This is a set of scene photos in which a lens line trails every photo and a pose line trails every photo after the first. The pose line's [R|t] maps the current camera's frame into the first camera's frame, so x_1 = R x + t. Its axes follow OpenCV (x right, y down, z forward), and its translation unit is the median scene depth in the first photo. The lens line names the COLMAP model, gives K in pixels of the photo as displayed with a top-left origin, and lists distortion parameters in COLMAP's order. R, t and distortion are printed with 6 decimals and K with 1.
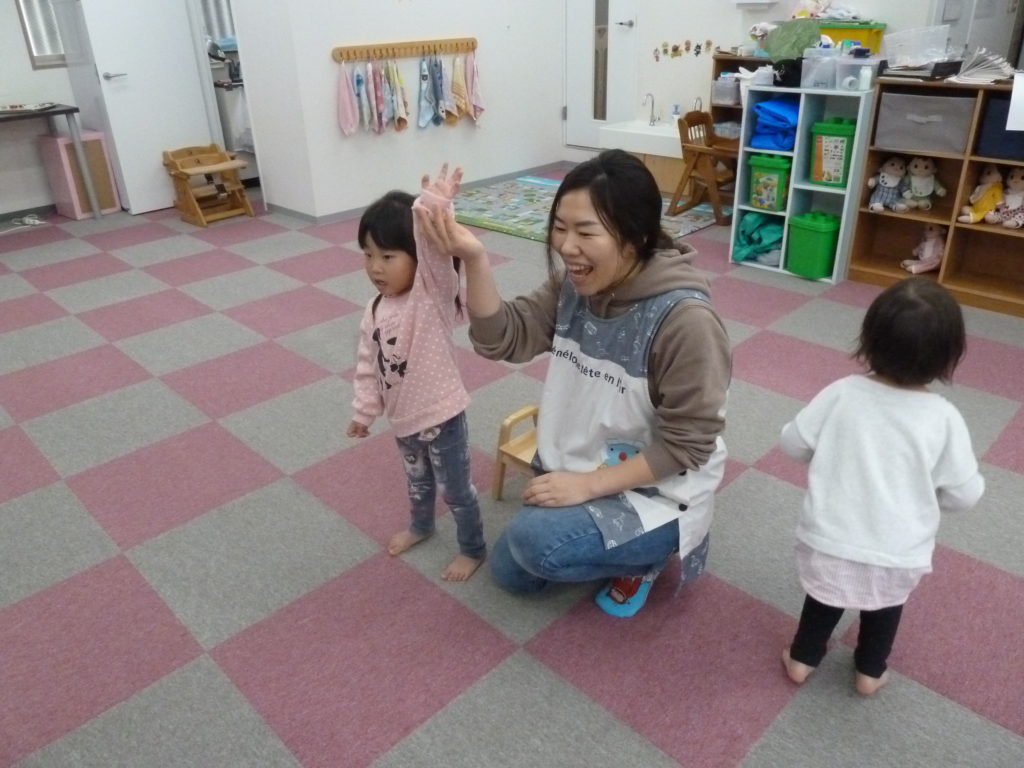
lens RADIAL K [[762.9, 0, 512.0], [0, 762.9, 384.0], [0, 0, 1]] dist [-0.039364, 0.000657]
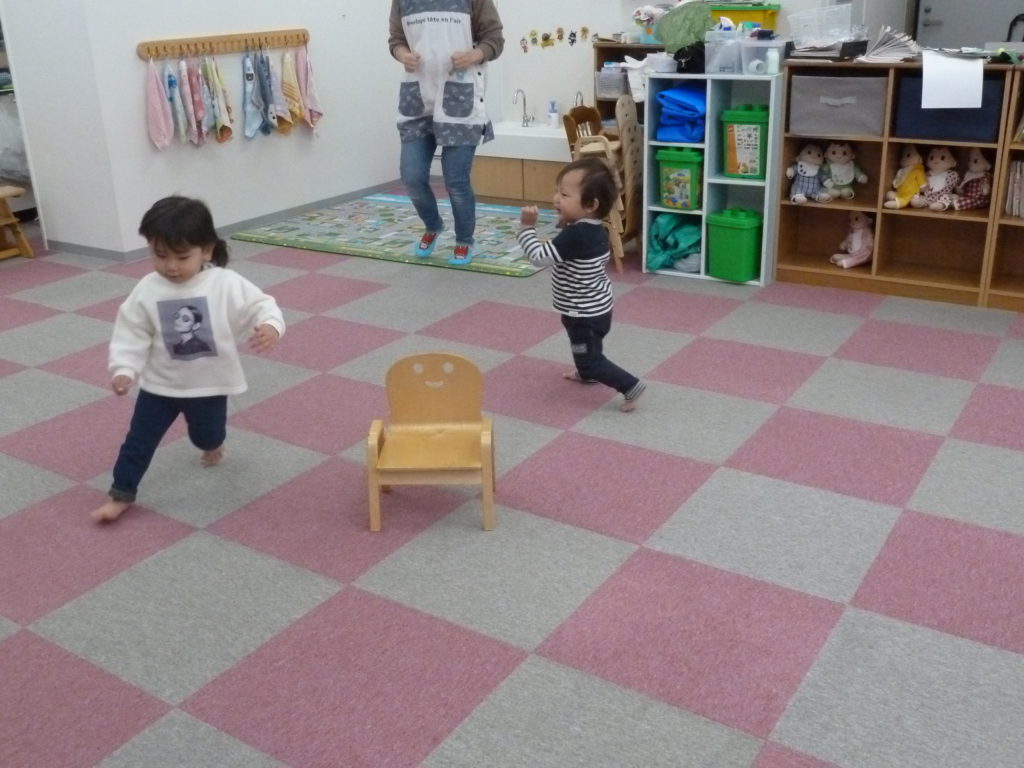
lens RADIAL K [[1025.4, 0, 512.0], [0, 1025.4, 384.0], [0, 0, 1]] dist [-0.043677, 0.000017]
pose [[0.978518, -0.077922, 0.190869, -0.105229], [0.096085, 0.991492, -0.087816, 0.061036], [-0.182402, 0.104269, 0.977680, -0.114345]]
